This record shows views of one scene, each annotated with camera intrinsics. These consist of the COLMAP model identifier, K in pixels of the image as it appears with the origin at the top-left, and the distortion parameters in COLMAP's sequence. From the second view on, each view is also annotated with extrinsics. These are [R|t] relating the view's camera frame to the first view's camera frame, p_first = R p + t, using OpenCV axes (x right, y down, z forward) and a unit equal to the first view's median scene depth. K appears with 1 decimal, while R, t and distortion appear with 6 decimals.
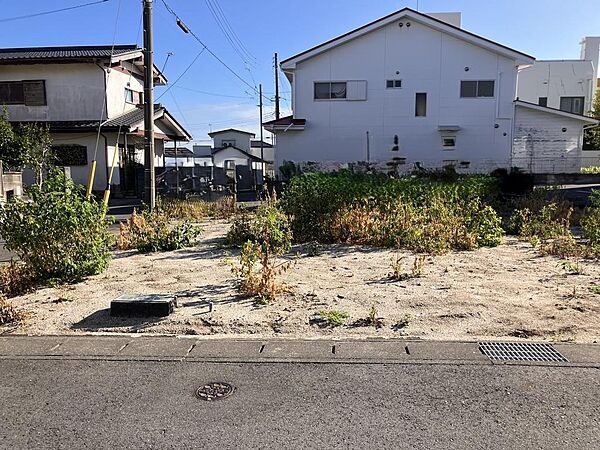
lens RADIAL K [[483.7, 0, 299.7], [0, 483.7, 238.9], [0, 0, 1]] dist [-0.013642, -0.014450]
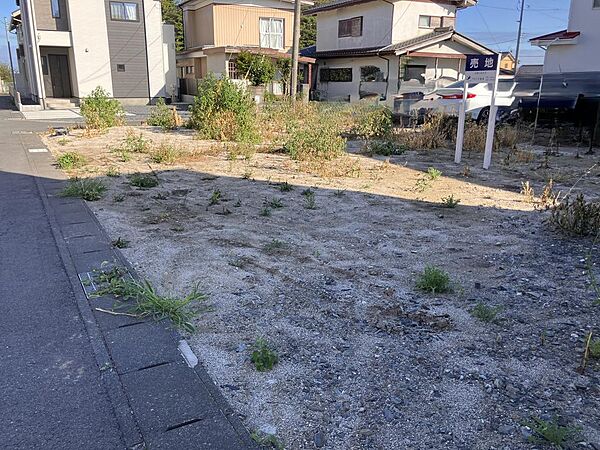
lens RADIAL K [[487.2, 0, 290.1], [0, 487.2, 225.5], [0, 0, 1]] dist [-0.007298, -0.004628]
pose [[0.541766, 0.247714, -0.803199, 0.532695], [-0.130855, 0.968792, 0.210521, -0.023400], [0.830281, -0.008951, 0.557273, 0.070799]]
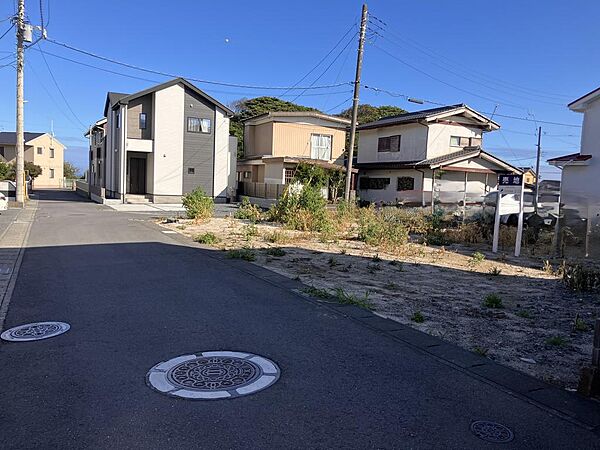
lens RADIAL K [[483.7, 0, 299.7], [0, 483.7, 238.9], [0, 0, 1]] dist [-0.013642, -0.014450]
pose [[0.507748, 0.119704, -0.853149, 0.600266], [-0.167848, 0.985068, 0.038319, -0.008071], [0.844996, 0.123744, 0.520258, -0.029442]]
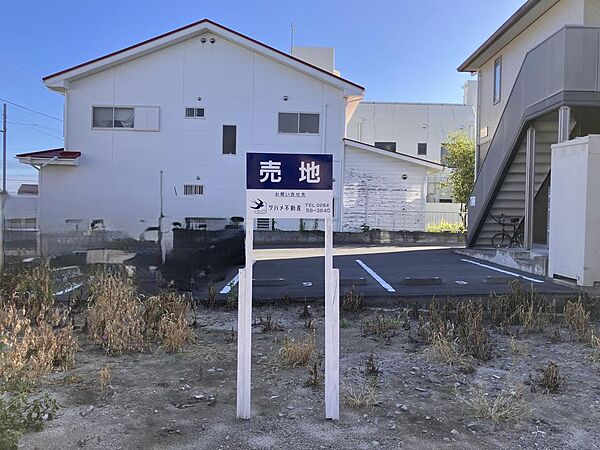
lens RADIAL K [[483.7, 0, 299.7], [0, 483.7, 238.9], [0, 0, 1]] dist [-0.013642, -0.014450]
pose [[0.994976, 0.024616, 0.097035, 0.297971], [-0.015483, 0.995473, -0.093773, -0.044239], [-0.098904, 0.091799, 0.990854, 0.221432]]
